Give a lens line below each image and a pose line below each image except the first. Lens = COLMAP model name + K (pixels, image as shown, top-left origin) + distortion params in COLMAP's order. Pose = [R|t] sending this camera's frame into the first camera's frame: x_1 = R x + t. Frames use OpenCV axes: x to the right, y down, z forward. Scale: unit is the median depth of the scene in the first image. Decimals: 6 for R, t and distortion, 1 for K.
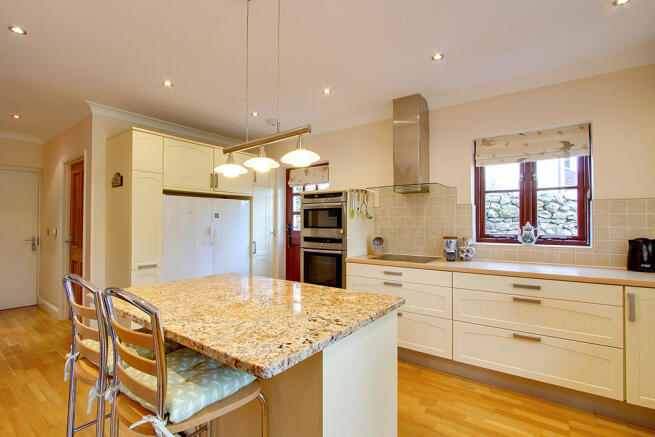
lens RADIAL K [[299.0, 0, 331.3], [0, 299.0, 221.0], [0, 0, 1]] dist [-0.000917, 0.000025]
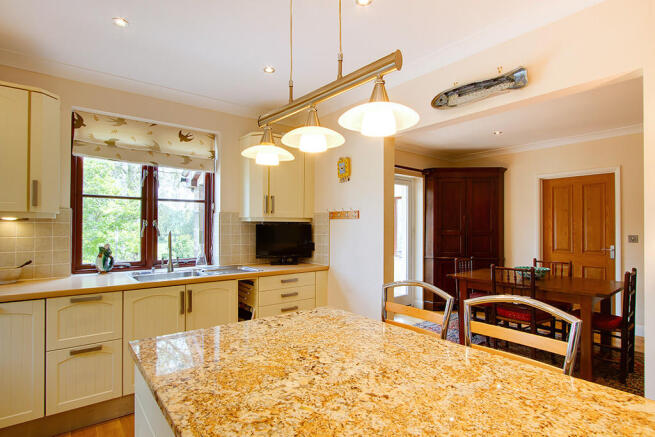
lens RADIAL K [[349.5, 0, 327.5], [0, 349.5, 218.5], [0, 0, 1]] dist [0.000843, 0.000175]
pose [[-0.956229, 0.003140, 0.292603, -0.641896], [-0.000628, 0.999918, -0.012785, -0.051655], [-0.292619, -0.012409, -0.956149, 2.293991]]
